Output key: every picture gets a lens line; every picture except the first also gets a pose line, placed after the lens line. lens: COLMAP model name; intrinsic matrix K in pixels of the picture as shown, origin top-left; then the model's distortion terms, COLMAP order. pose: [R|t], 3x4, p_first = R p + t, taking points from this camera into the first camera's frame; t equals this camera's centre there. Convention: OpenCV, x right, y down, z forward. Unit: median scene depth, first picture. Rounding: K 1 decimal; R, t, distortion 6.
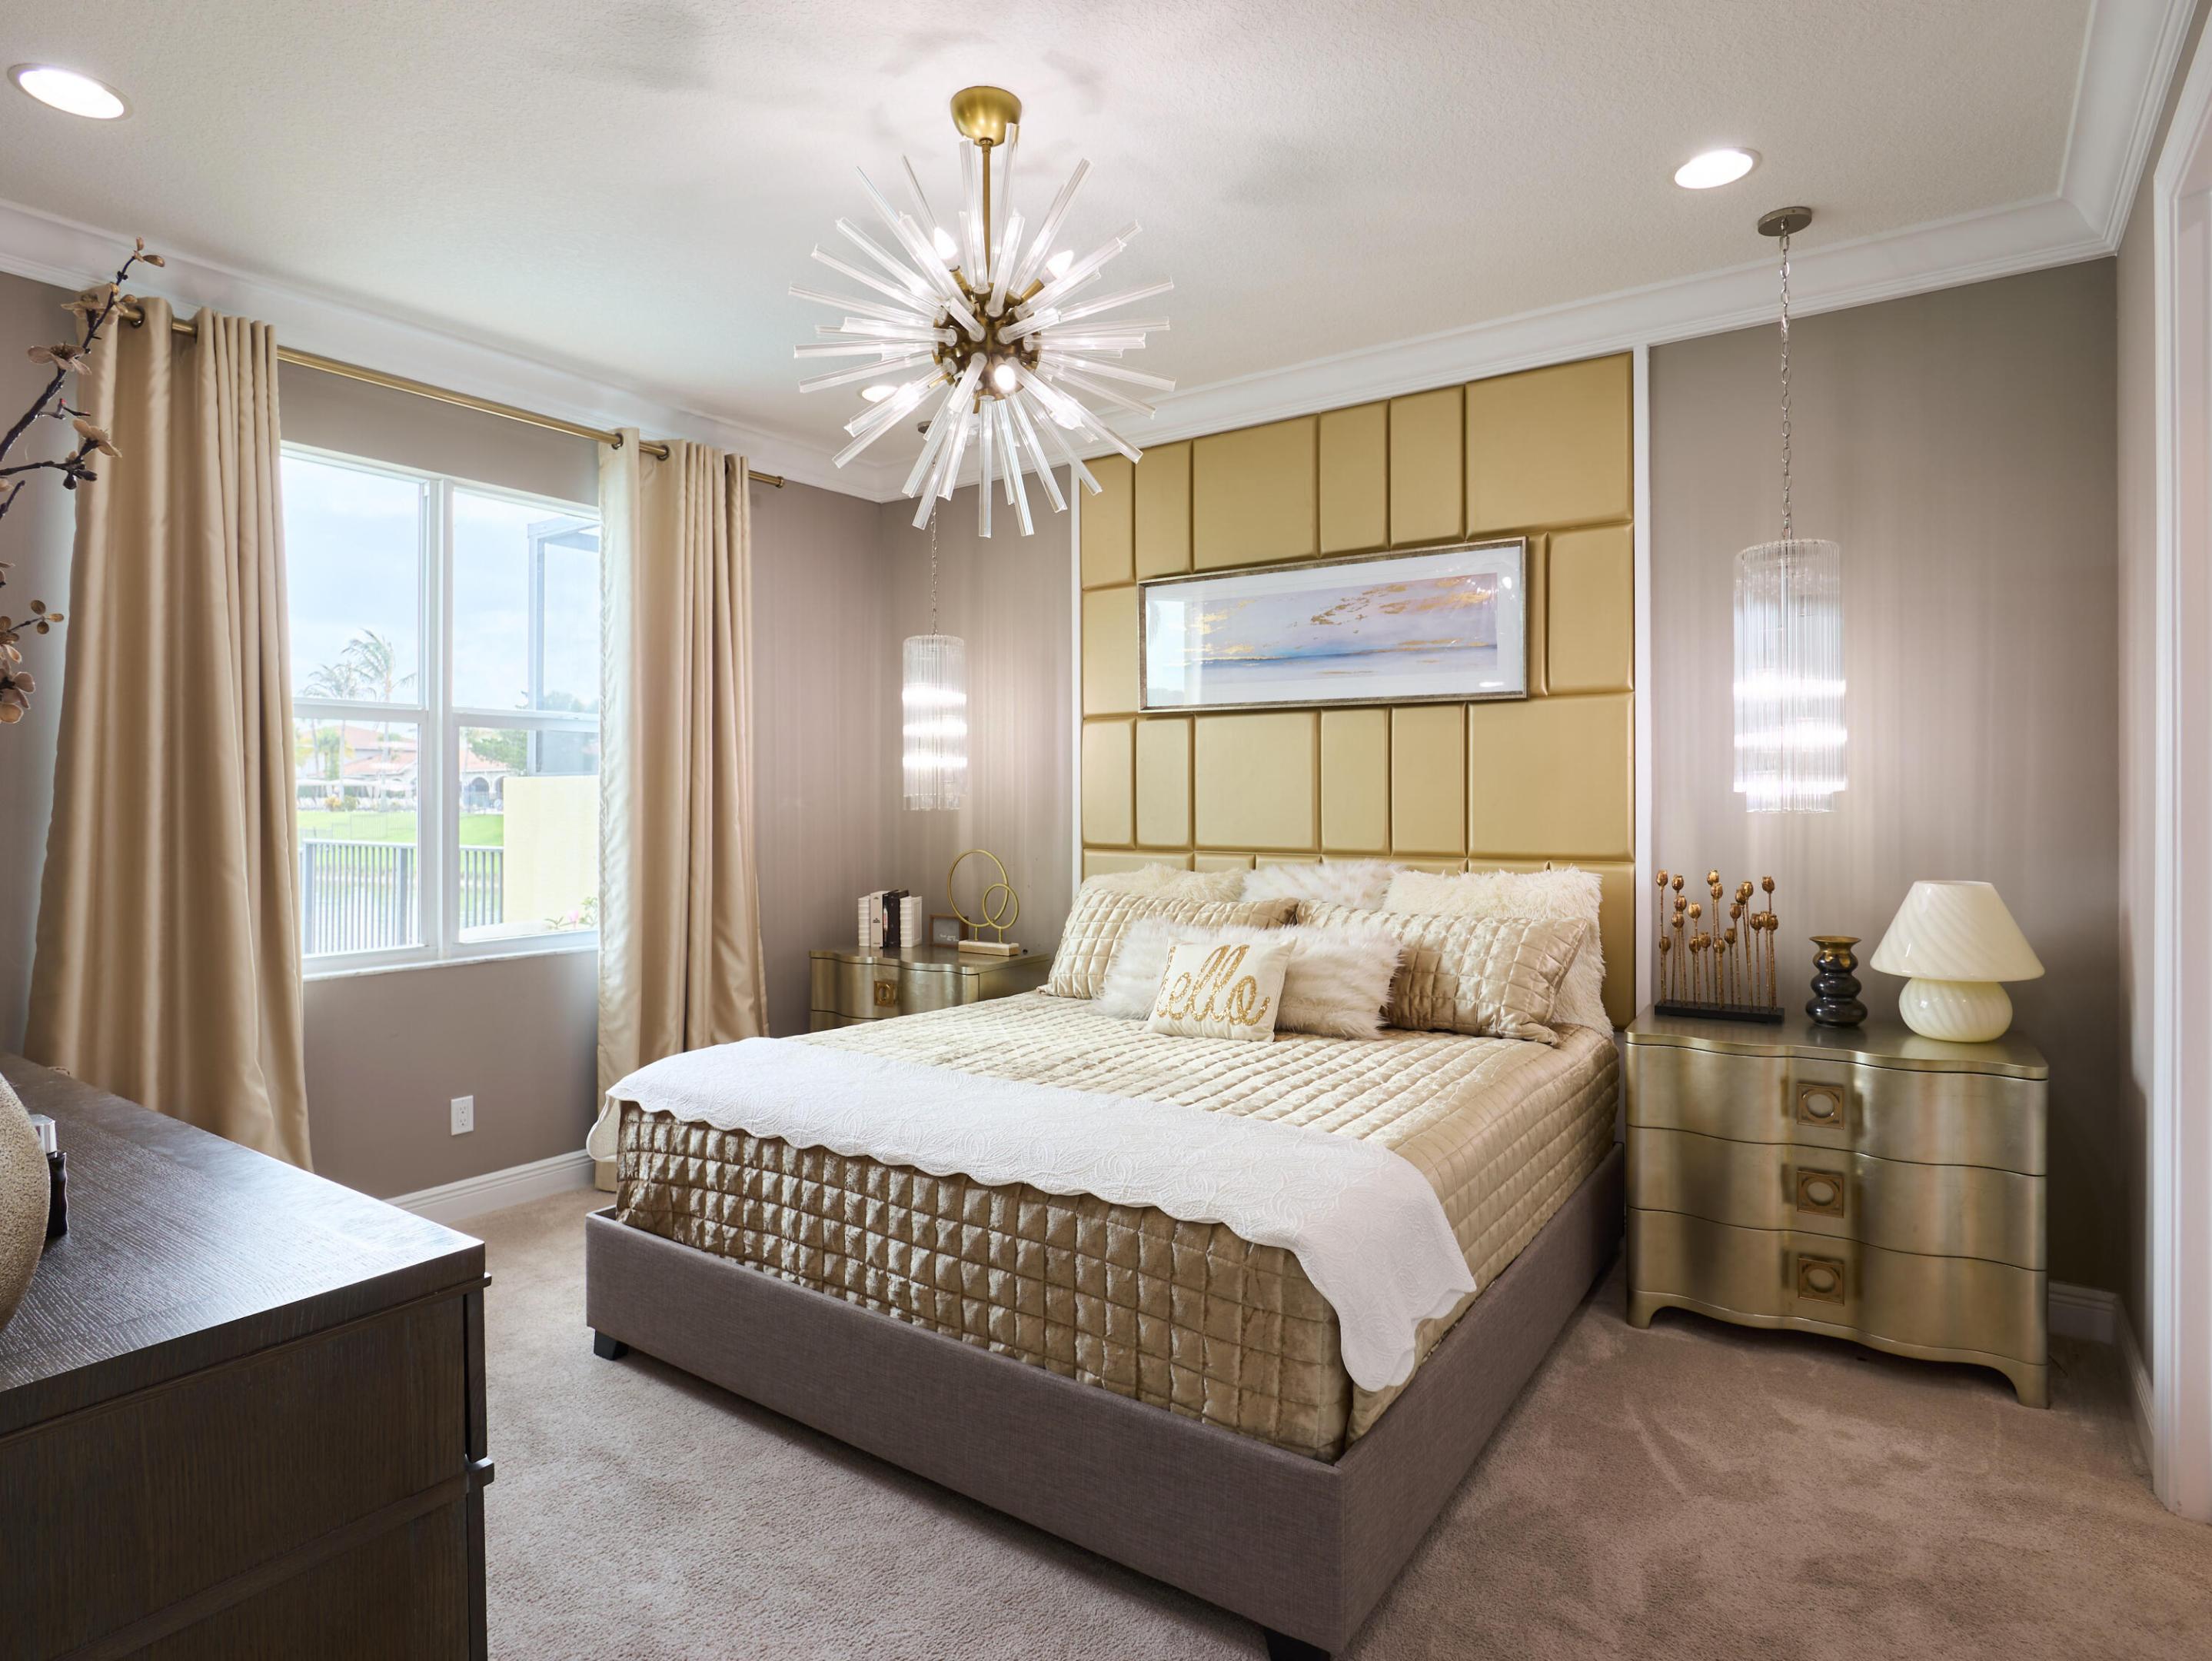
lens RADIAL K [[1199.9, 0, 1115.4], [0, 1199.9, 820.6], [0, 0, 1]] dist [-0.017436, 0.001155]
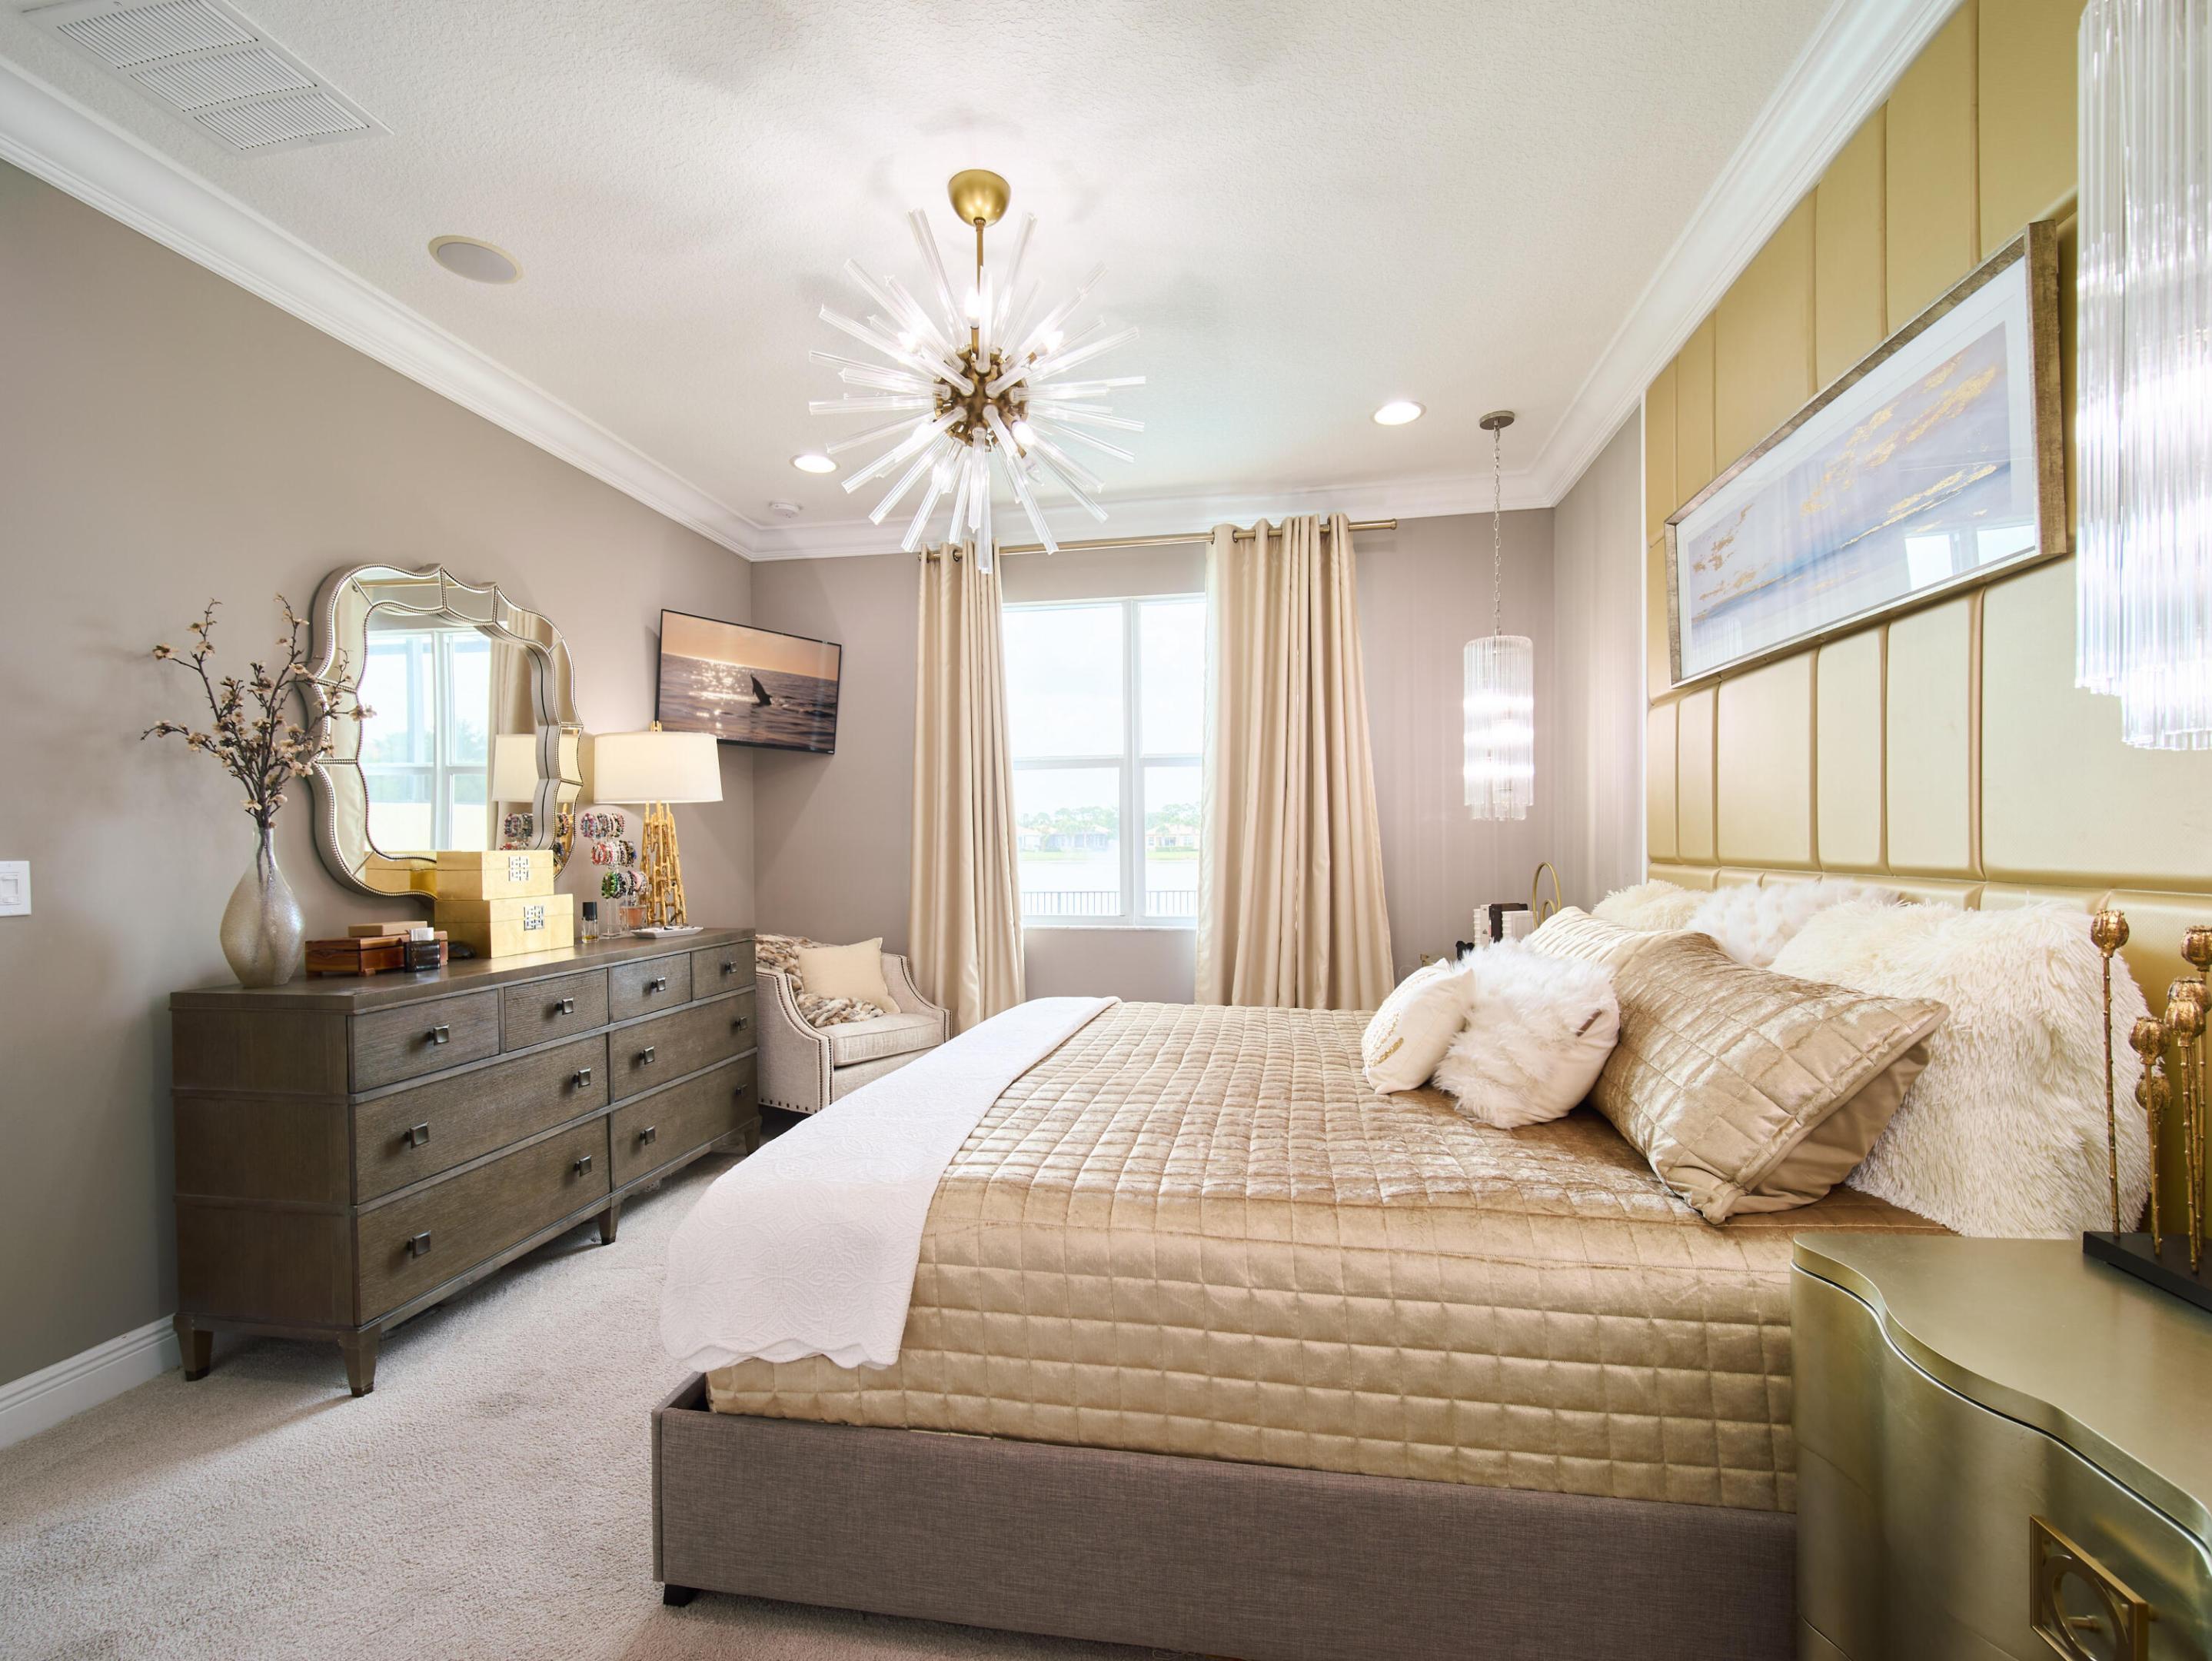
lens RADIAL K [[981.5, 0, 1097.8], [0, 981.5, 829.4], [0, 0, 1]] dist [0.000095, -0.000003]
pose [[0.430653, -0.012363, -0.902433, 0.483419], [-0.009912, 0.999781, -0.018427, 0.019009], [0.902463, 0.016881, 0.430437, 0.435287]]
